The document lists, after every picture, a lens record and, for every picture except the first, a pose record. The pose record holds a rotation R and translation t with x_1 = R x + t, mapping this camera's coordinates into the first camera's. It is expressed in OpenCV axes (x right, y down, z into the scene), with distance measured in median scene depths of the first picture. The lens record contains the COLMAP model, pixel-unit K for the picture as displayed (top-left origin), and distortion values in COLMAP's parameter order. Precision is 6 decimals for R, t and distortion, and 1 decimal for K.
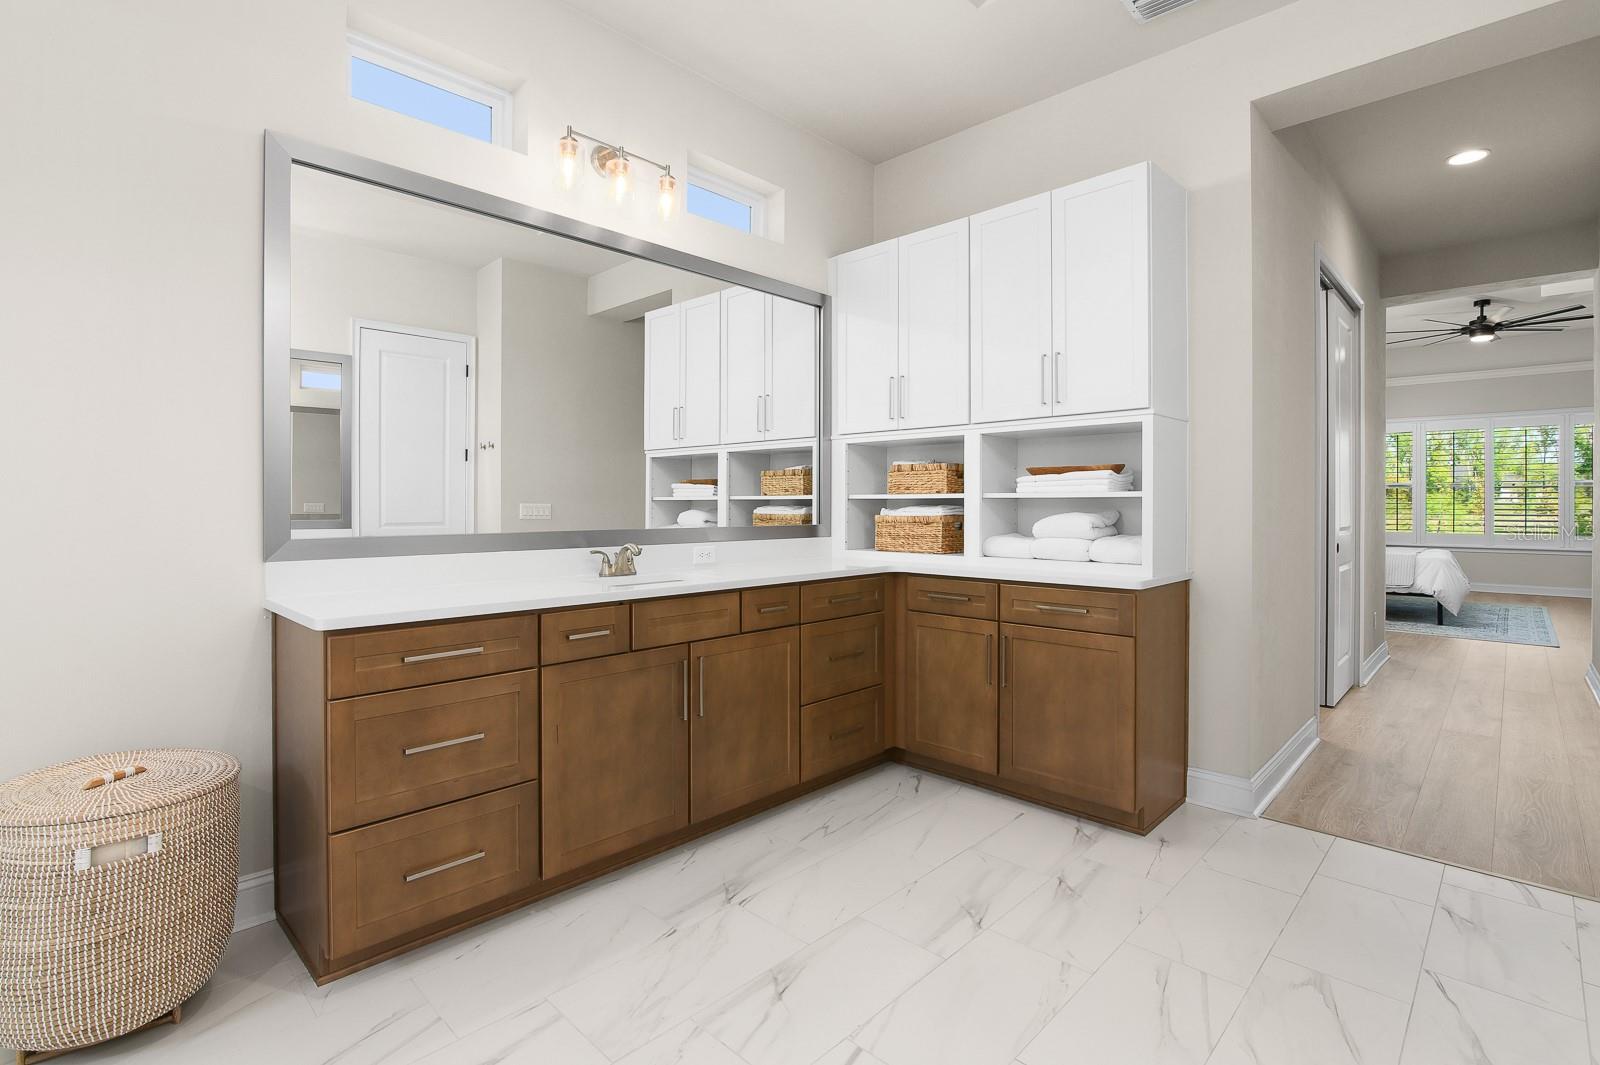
lens RADIAL K [[739.6, 0, 812.9], [0, 739.6, 509.8], [0, 0, 1]] dist [-0.021589, 0.003474]
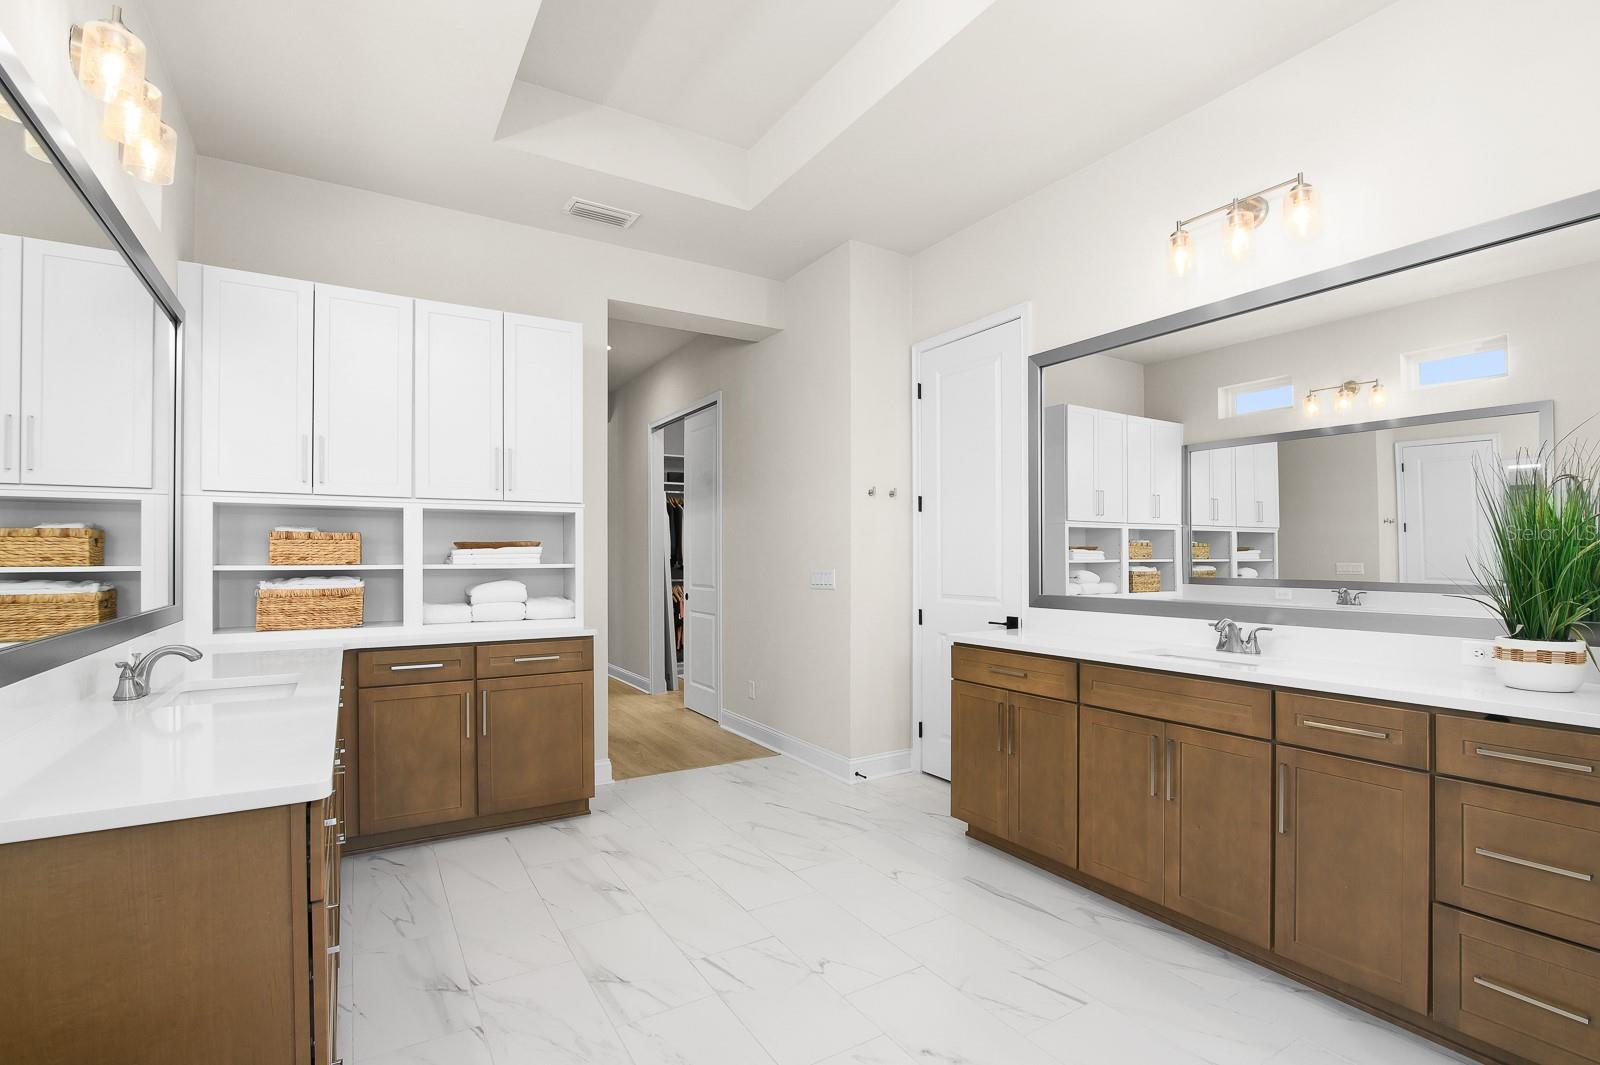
lens RADIAL K [[739.6, 0, 778.3], [0, 739.6, 559.9], [0, 0, 1]] dist [-0.021589, 0.003474]
pose [[0.277398, -0.003394, 0.960749, -0.657189], [0.009068, 0.999958, 0.000914, -0.026312], [-0.960712, 0.008458, 0.277418, 0.227802]]
